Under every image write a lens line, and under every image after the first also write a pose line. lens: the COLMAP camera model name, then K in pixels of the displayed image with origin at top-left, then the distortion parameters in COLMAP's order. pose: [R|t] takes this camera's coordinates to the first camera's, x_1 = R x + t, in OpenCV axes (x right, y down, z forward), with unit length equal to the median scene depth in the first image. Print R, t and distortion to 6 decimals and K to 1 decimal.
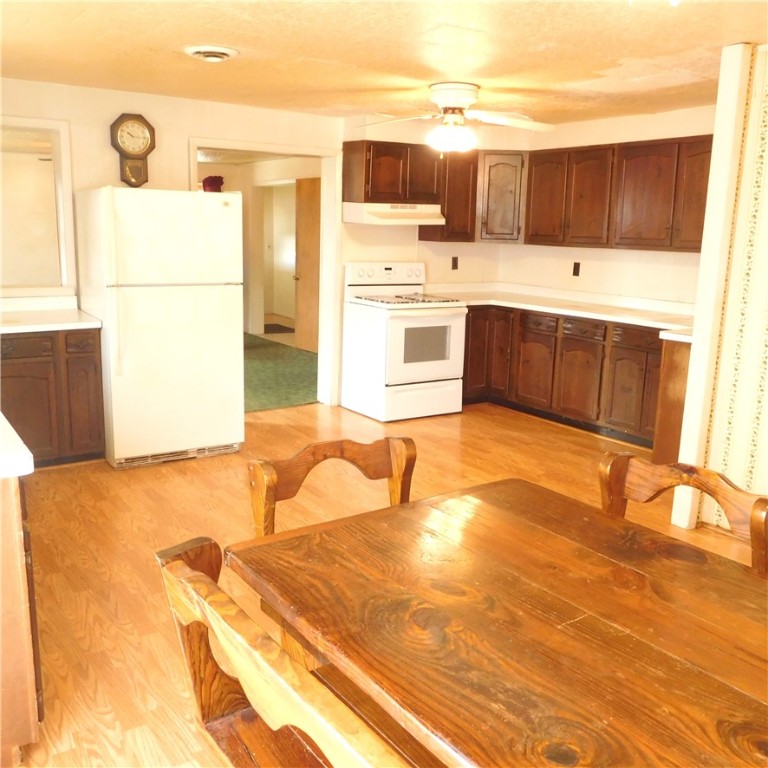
lens RADIAL K [[770.6, 0, 390.0], [0, 770.6, 382.3], [0, 0, 1]] dist [-0.007903, 0.000000]
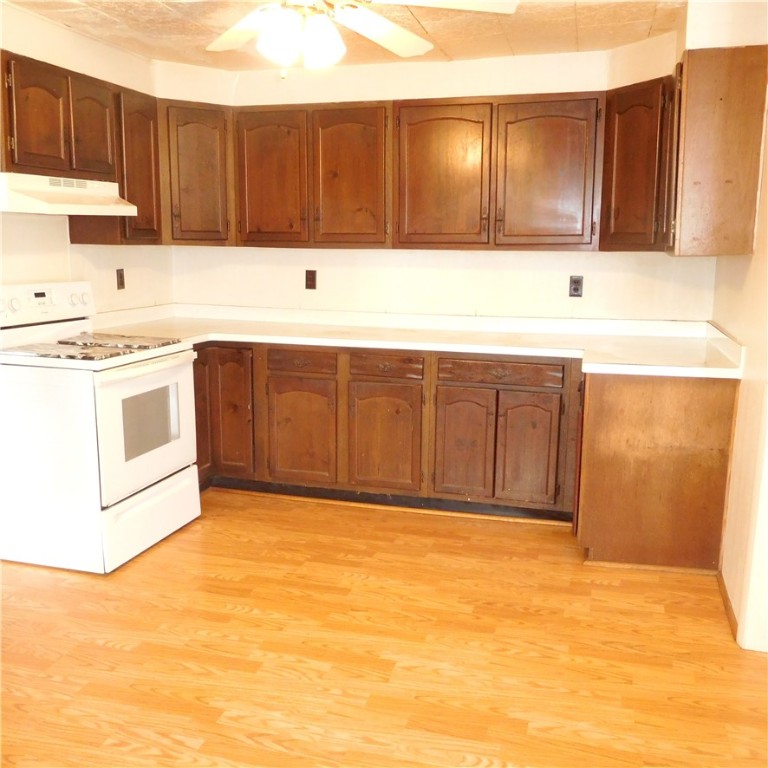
lens RADIAL K [[770.6, 0, 386.4], [0, 770.6, 380.0], [0, 0, 1]] dist [-0.007903, 0.000000]
pose [[0.770315, -0.127981, 0.624688, -0.171393], [0.133894, 0.990275, 0.037773, -0.076225], [-0.623447, 0.054545, 0.779960, 0.427013]]
